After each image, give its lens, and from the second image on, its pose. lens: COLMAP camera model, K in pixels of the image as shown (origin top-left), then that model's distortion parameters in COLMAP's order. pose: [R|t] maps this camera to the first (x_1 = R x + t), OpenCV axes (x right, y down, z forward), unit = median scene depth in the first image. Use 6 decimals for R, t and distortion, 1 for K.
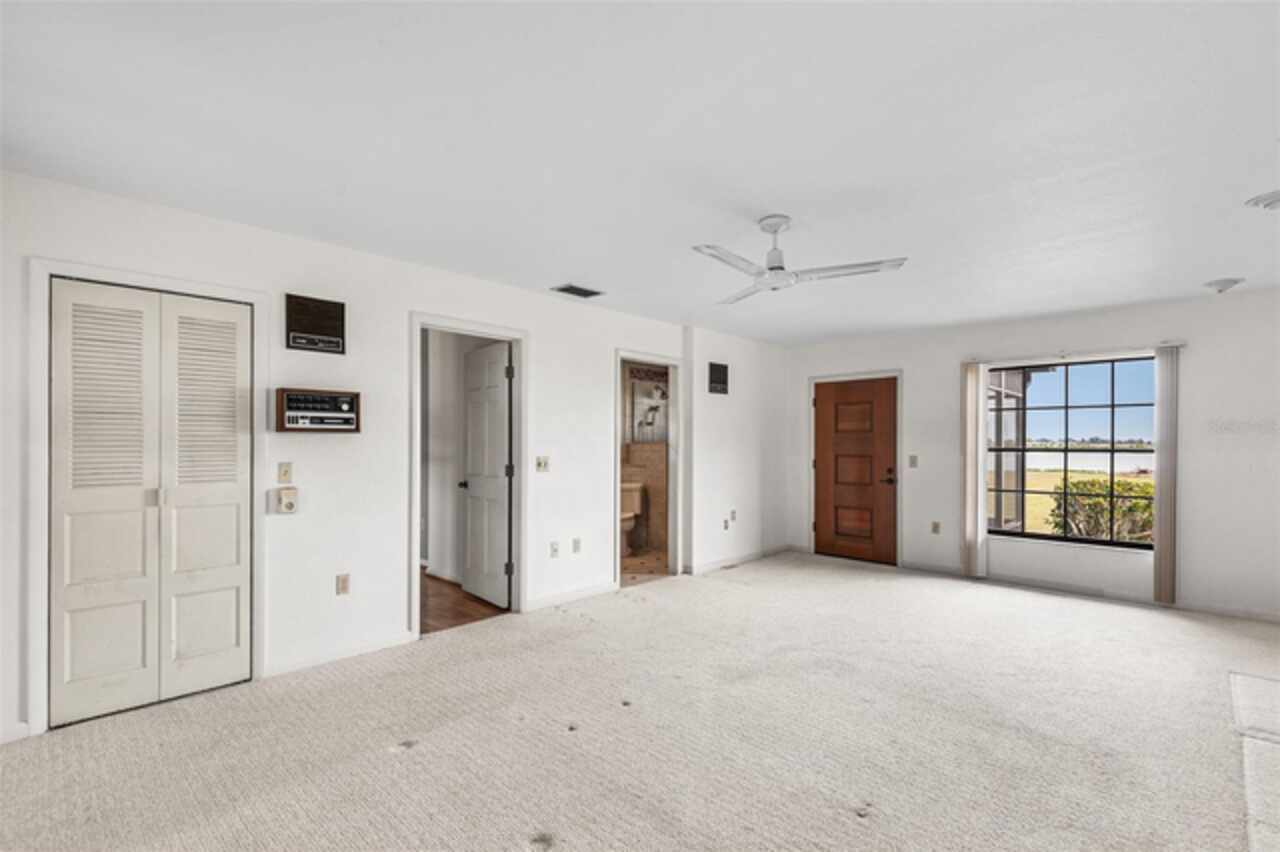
lens RADIAL K [[598.5, 0, 649.7], [0, 598.5, 439.8], [0, 0, 1]] dist [0.021049, -0.009604]
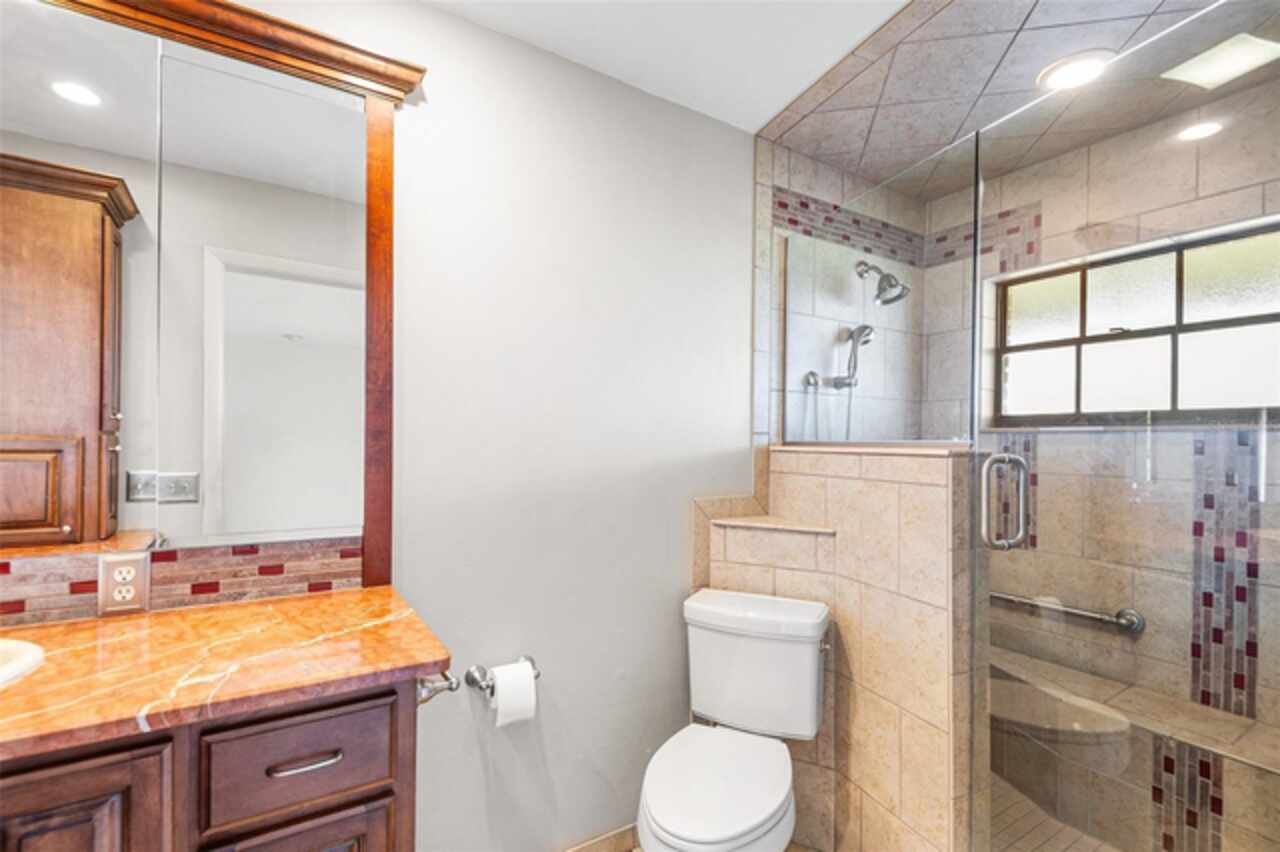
lens RADIAL K [[598.5, 0, 645.2], [0, 598.5, 449.6], [0, 0, 1]] dist [0.021049, -0.009604]
pose [[0.966046, 0.004568, -0.258331, -0.016948], [-0.003828, 0.999987, 0.003368, 0.006744], [0.258343, -0.002264, 0.966051, 0.692255]]
